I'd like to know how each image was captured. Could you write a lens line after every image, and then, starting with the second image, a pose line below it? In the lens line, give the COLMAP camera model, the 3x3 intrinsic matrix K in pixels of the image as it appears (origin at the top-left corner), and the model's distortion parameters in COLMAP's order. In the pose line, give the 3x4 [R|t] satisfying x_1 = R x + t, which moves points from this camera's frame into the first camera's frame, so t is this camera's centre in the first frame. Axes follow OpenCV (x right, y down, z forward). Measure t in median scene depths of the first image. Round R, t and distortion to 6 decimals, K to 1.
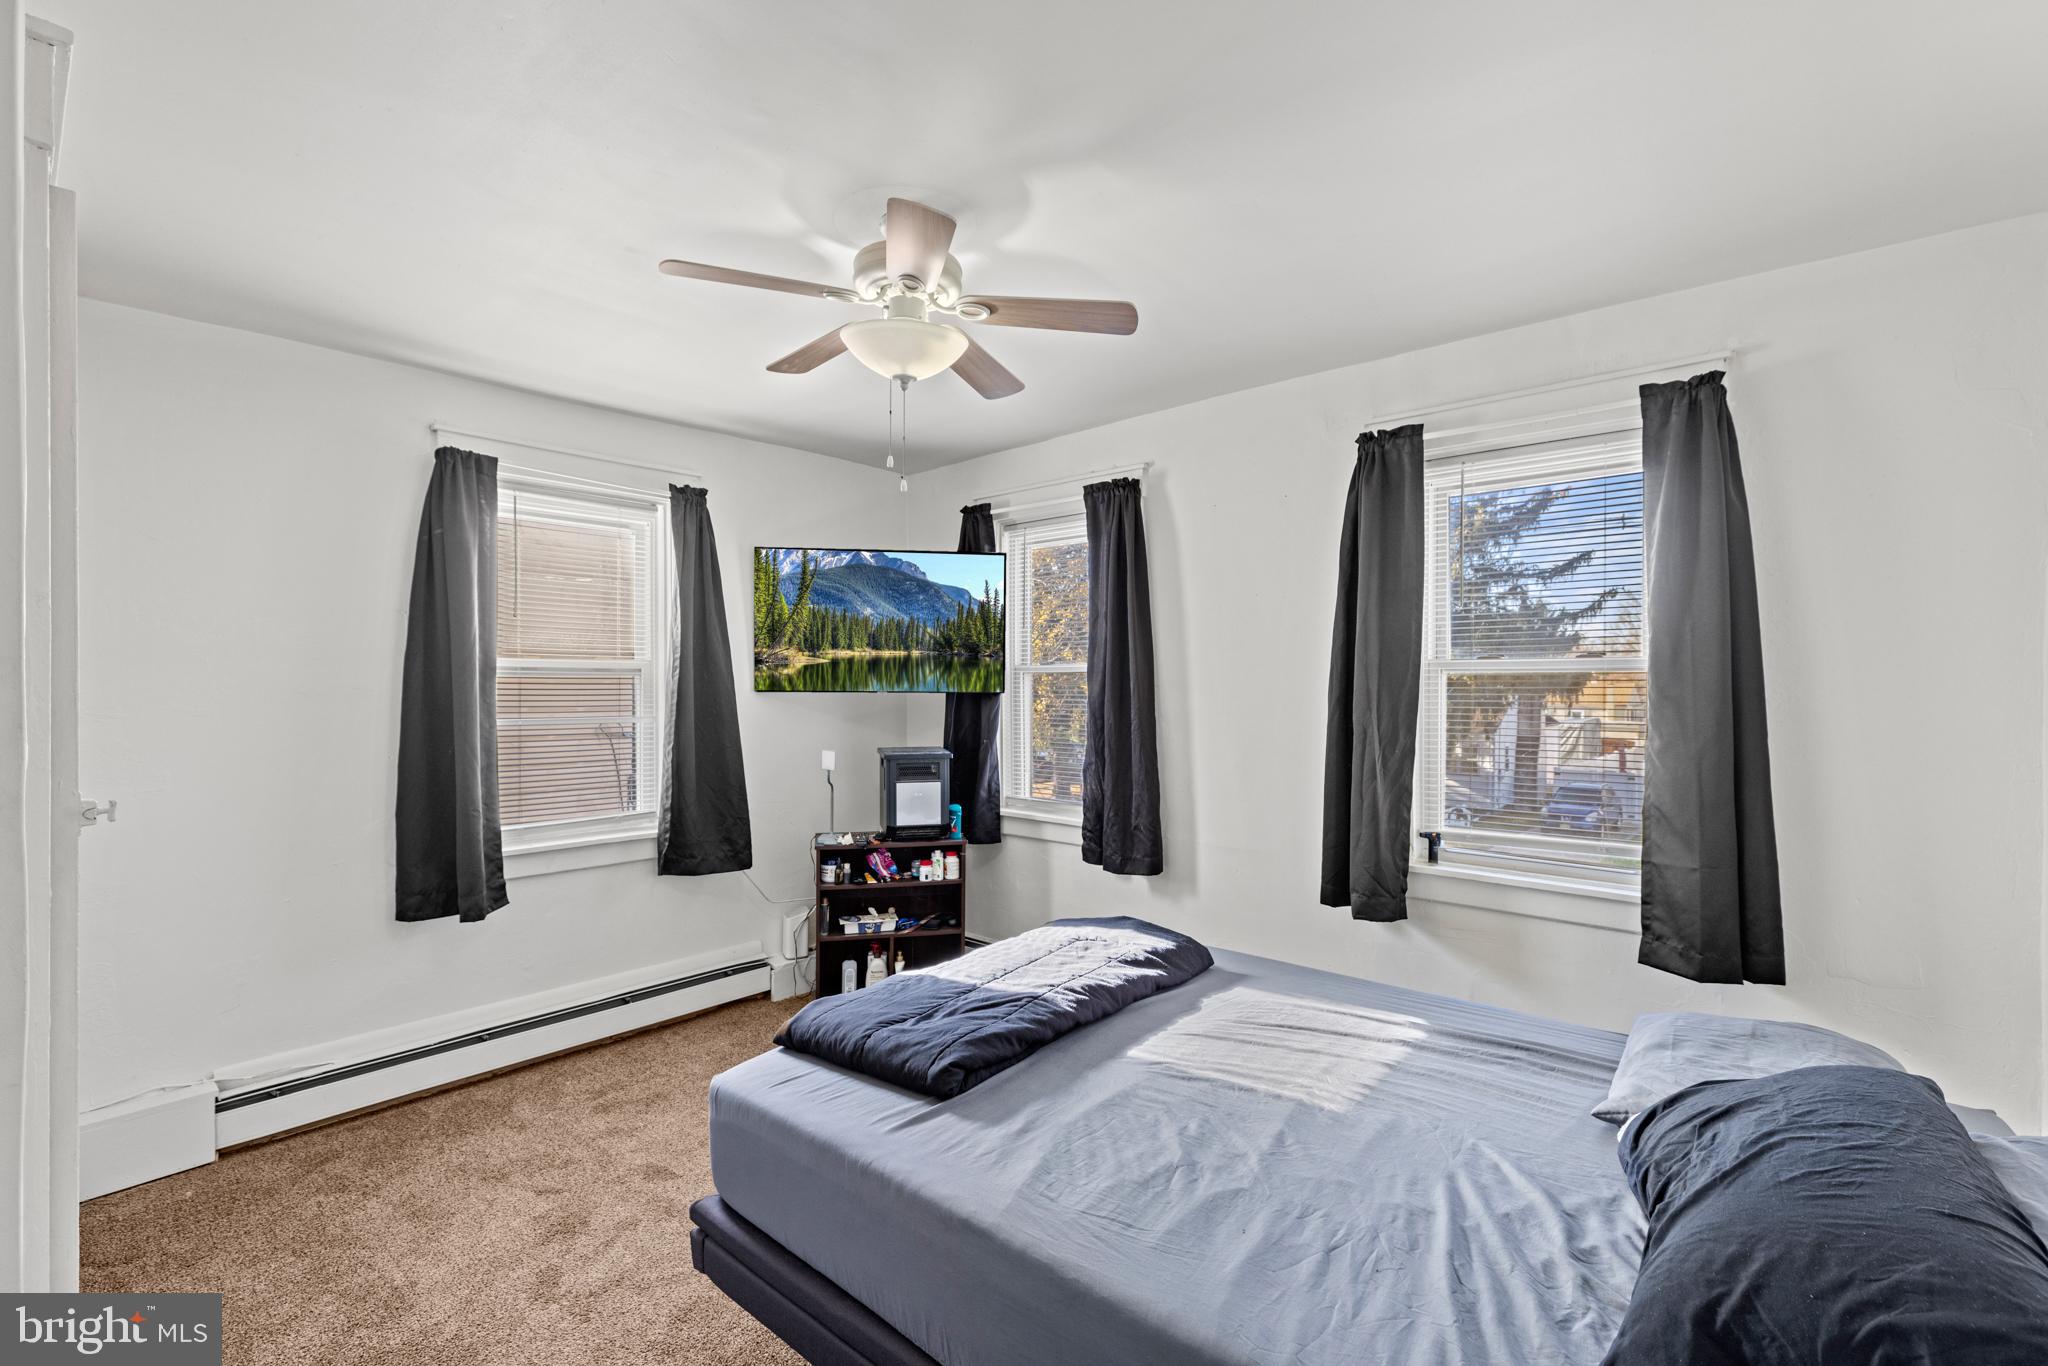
lens RADIAL K [[916.0, 0, 1025.7], [0, 916.0, 676.7], [0, 0, 1]] dist [0.004563, 0.000218]
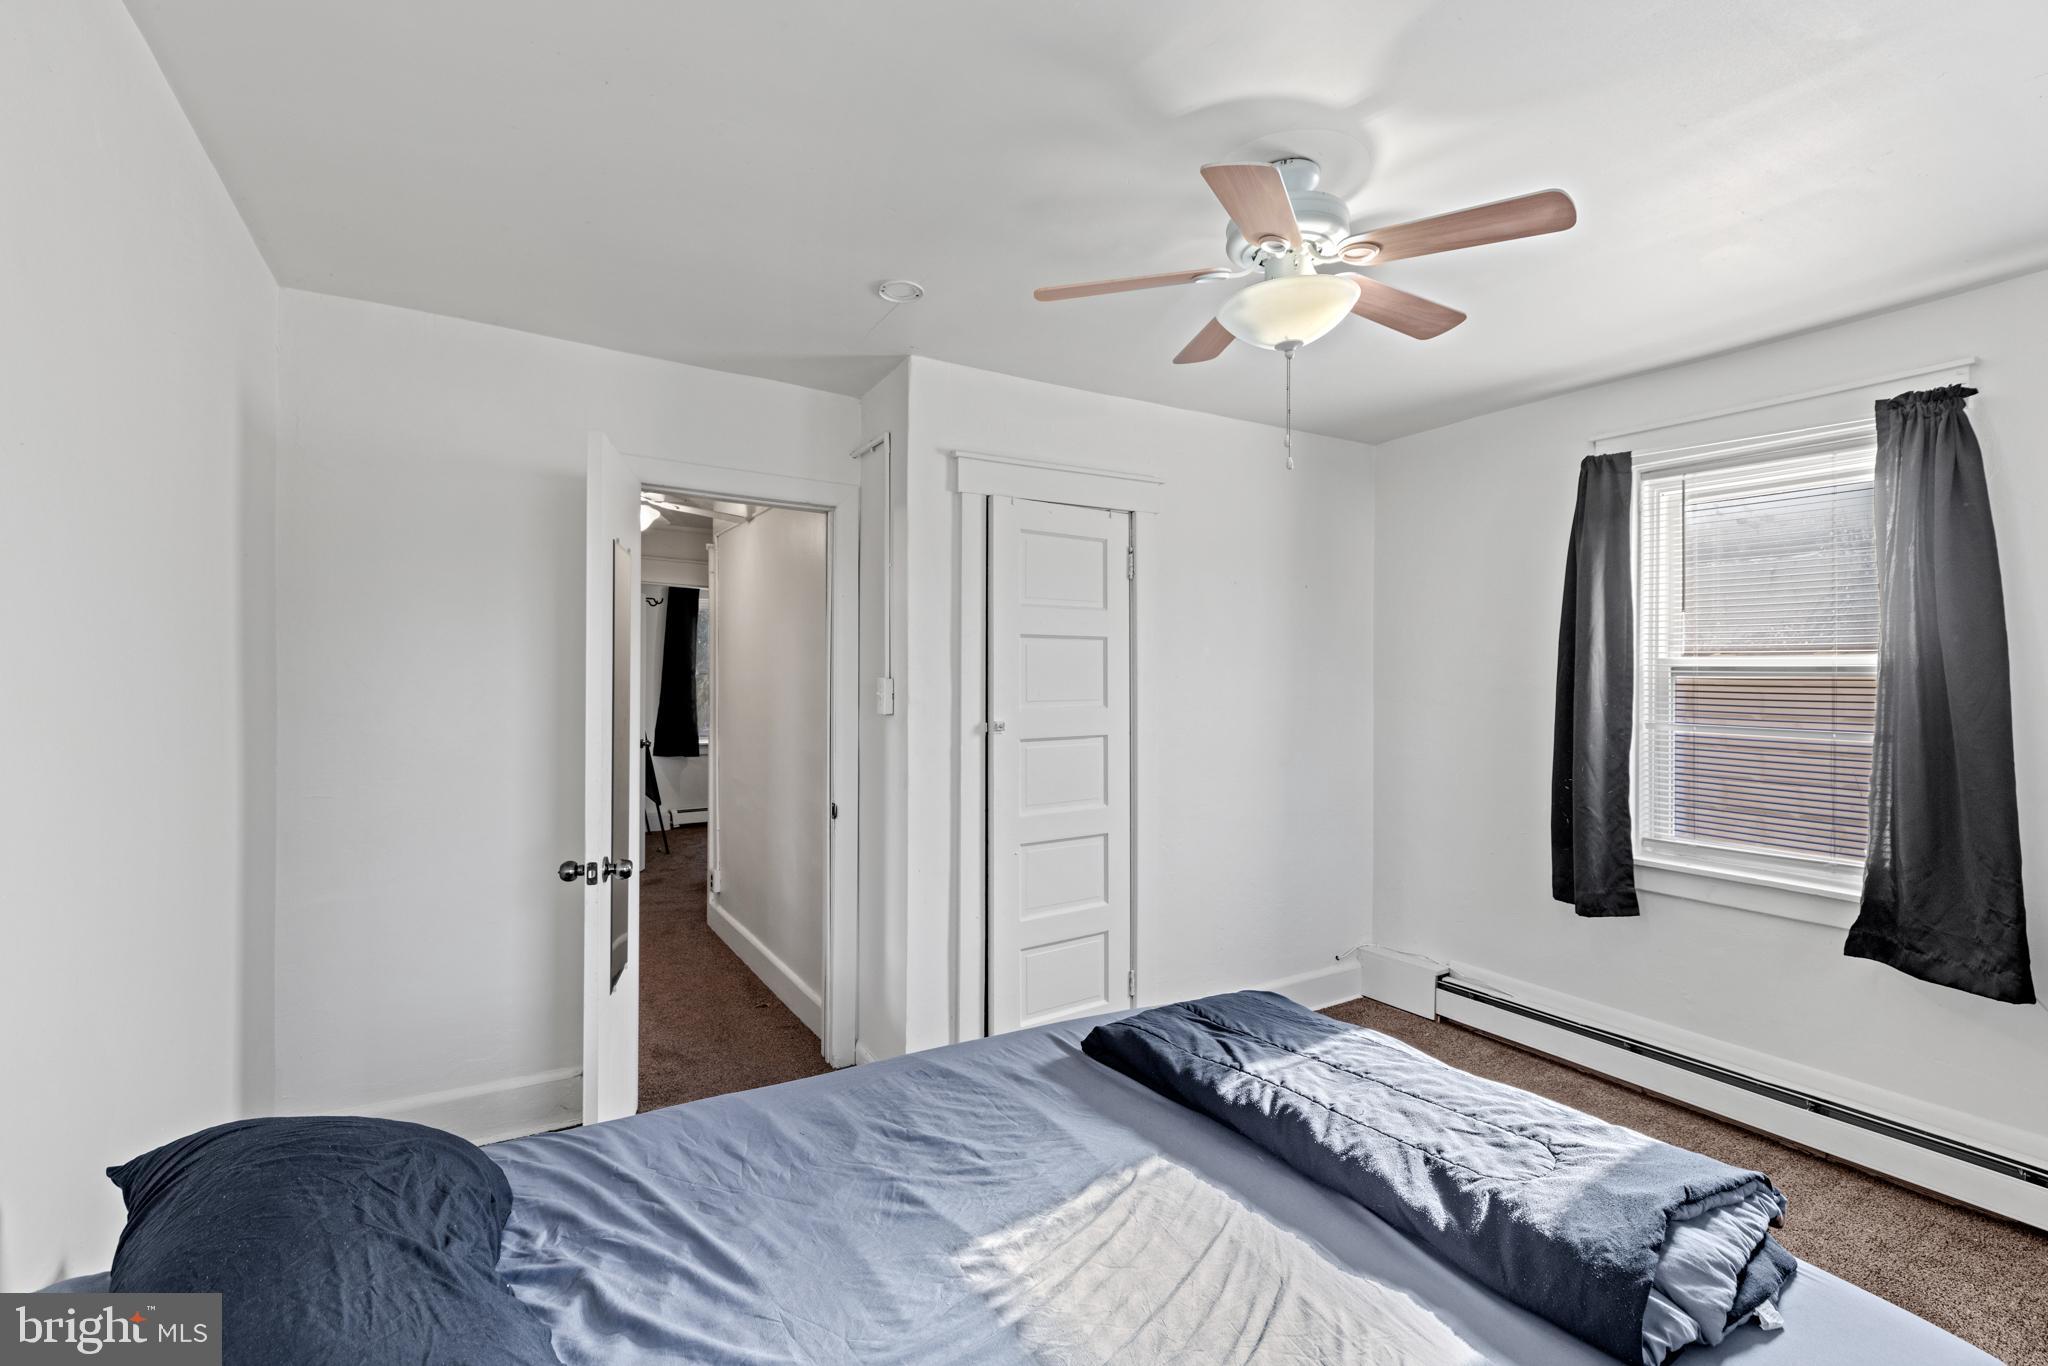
lens RADIAL K [[916.0, 0, 1027.0], [0, 916.0, 682.8], [0, 0, 1]] dist [0.004563, 0.000218]
pose [[-0.291751, 0.002692, -0.956490, 0.780820], [-0.003954, 0.999984, 0.004021, 0.006176], [0.956486, 0.004955, -0.291736, 0.981175]]
